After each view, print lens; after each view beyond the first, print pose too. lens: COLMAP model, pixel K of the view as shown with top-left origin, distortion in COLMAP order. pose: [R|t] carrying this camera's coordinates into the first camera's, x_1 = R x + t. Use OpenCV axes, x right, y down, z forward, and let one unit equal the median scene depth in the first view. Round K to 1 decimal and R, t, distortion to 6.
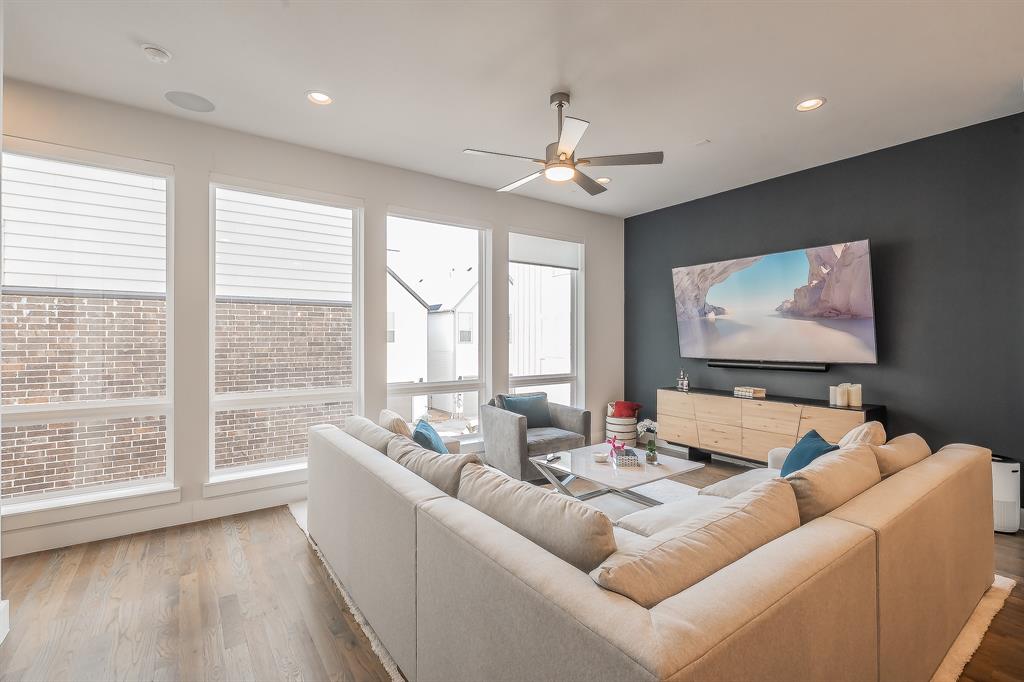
lens RADIAL K [[447.9, 0, 510.4], [0, 447.9, 339.9], [0, 0, 1]] dist [-0.020549, -0.000229]
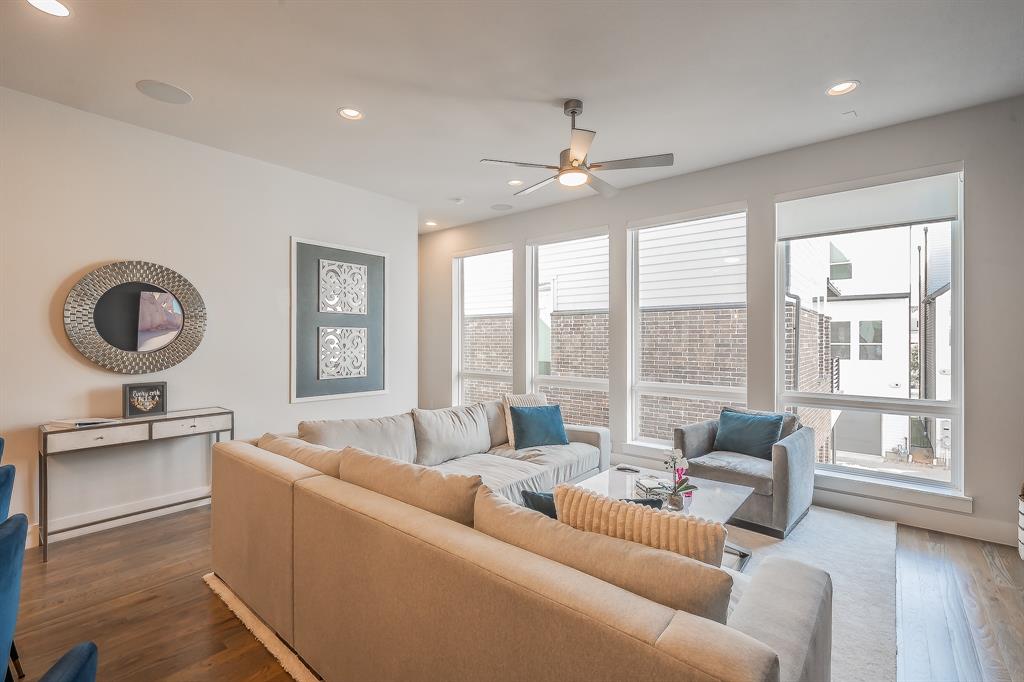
lens RADIAL K [[447.9, 0, 512.1], [0, 447.9, 339.0], [0, 0, 1]] dist [-0.020549, -0.000229]
pose [[0.228629, 0.000426, -0.973514, 0.502772], [-0.004981, 0.999987, -0.000733, -0.002620], [0.973501, 0.005016, 0.228628, 0.299404]]
